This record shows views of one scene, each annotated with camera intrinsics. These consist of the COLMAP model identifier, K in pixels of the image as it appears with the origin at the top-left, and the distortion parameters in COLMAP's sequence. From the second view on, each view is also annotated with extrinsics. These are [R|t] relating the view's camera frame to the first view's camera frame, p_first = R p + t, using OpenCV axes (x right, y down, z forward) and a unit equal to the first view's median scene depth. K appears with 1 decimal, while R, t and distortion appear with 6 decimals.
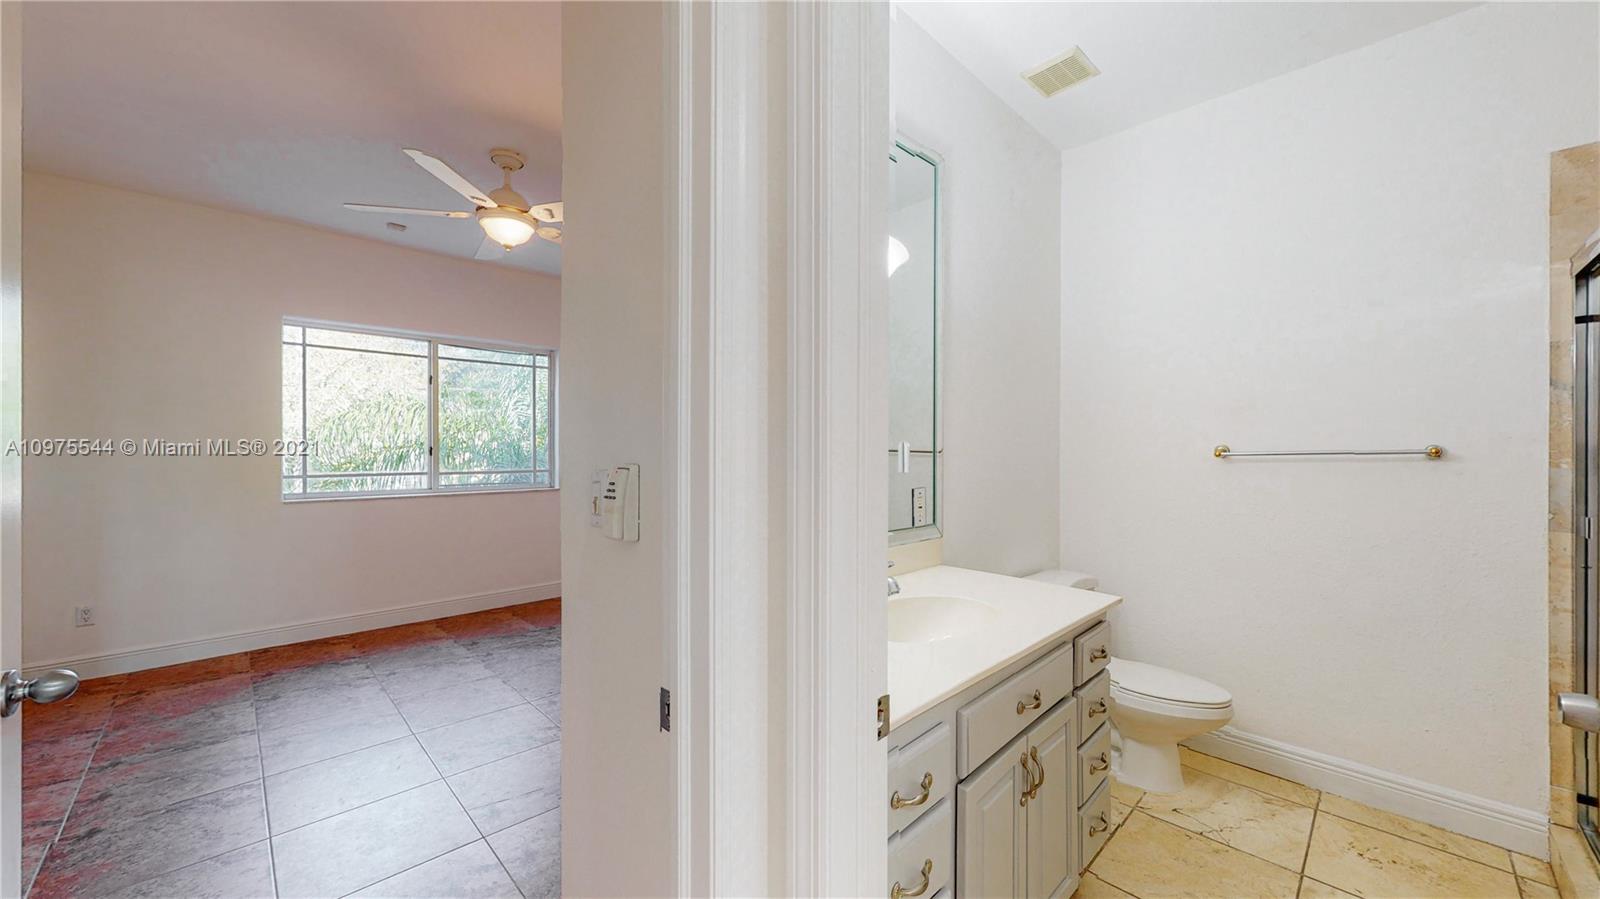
lens RADIAL K [[584.5, 0, 800.1], [0, 584.5, 450.5], [0, 0, 1]] dist [0.000787, -0.000327]
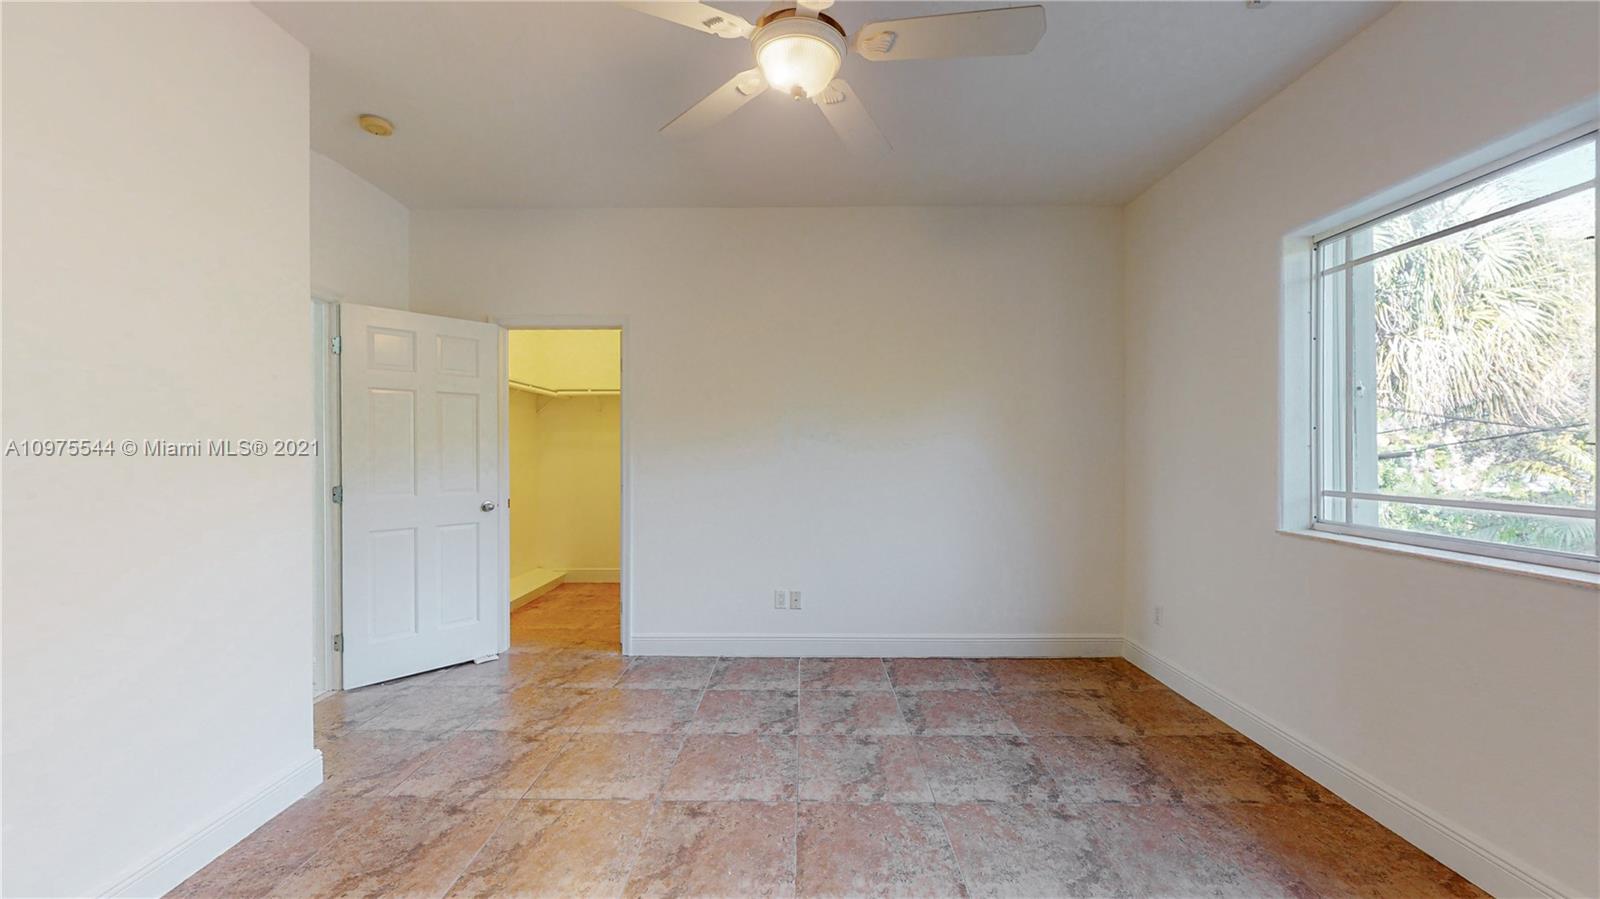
lens RADIAL K [[584.5, 0, 793.9], [0, 584.5, 458.3], [0, 0, 1]] dist [0.000787, -0.000327]
pose [[-0.713353, 0.008355, -0.700755, -0.078964], [0.001507, 0.999945, 0.010388, 0.004446], [0.700804, 0.006355, -0.713326, 1.231899]]
